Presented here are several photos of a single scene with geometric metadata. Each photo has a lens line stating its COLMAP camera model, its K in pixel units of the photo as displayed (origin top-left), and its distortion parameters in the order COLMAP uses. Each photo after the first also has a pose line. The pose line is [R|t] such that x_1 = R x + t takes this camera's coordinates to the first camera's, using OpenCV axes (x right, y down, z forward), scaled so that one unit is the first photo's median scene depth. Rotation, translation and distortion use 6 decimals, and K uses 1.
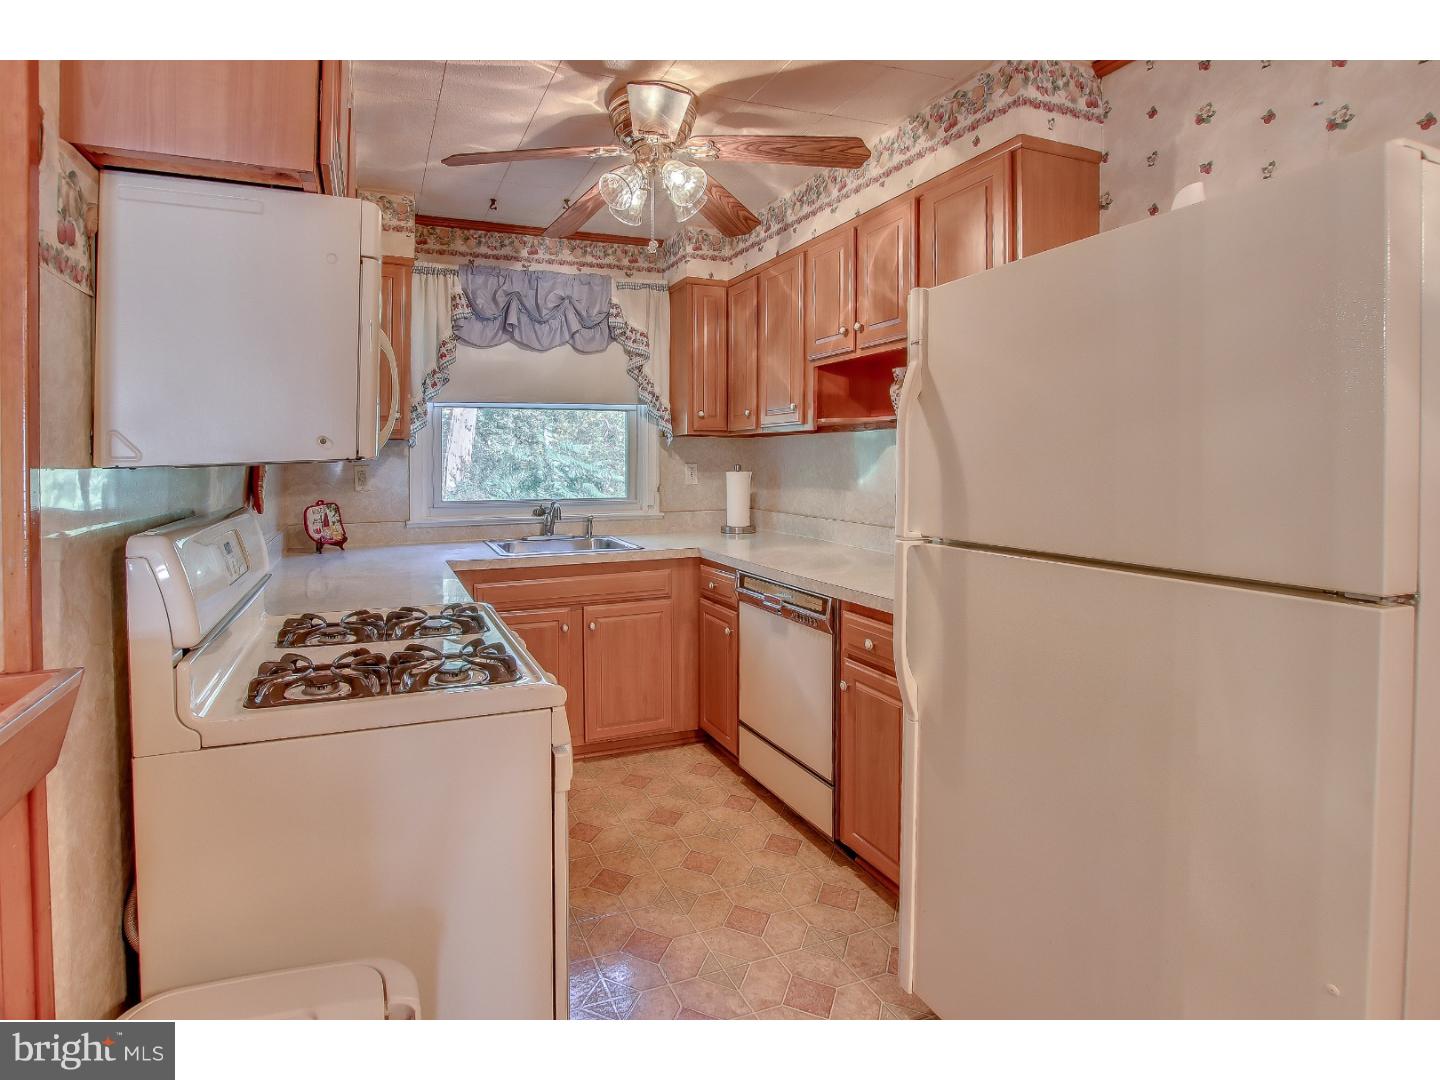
lens RADIAL K [[718.8, 0, 641.9], [0, 718.8, 467.6], [0, 0, 1]] dist [-0.042643, -0.000429]
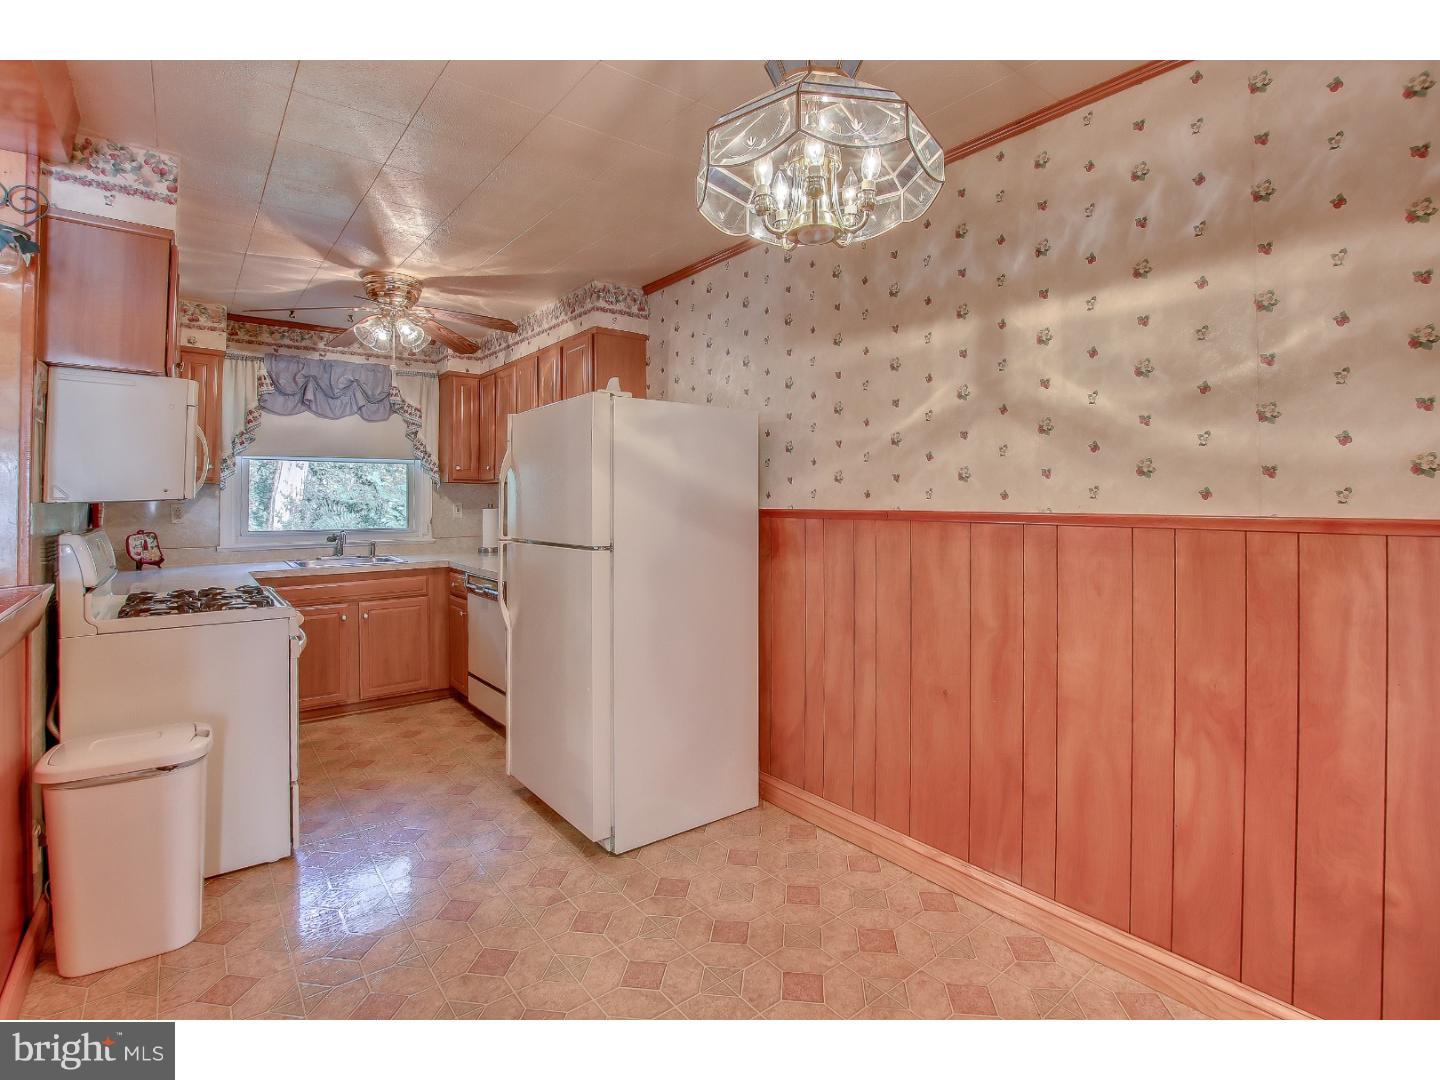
lens RADIAL K [[690.1, 0, 724.9], [0, 690.1, 493.6], [0, 0, 1]] dist [-0.033594, 0.004204]
pose [[0.950126, 0.004709, 0.311831, 0.179097], [0.001795, 0.999787, -0.020568, 0.005785], [-0.311862, 0.020101, 0.949915, -0.503797]]
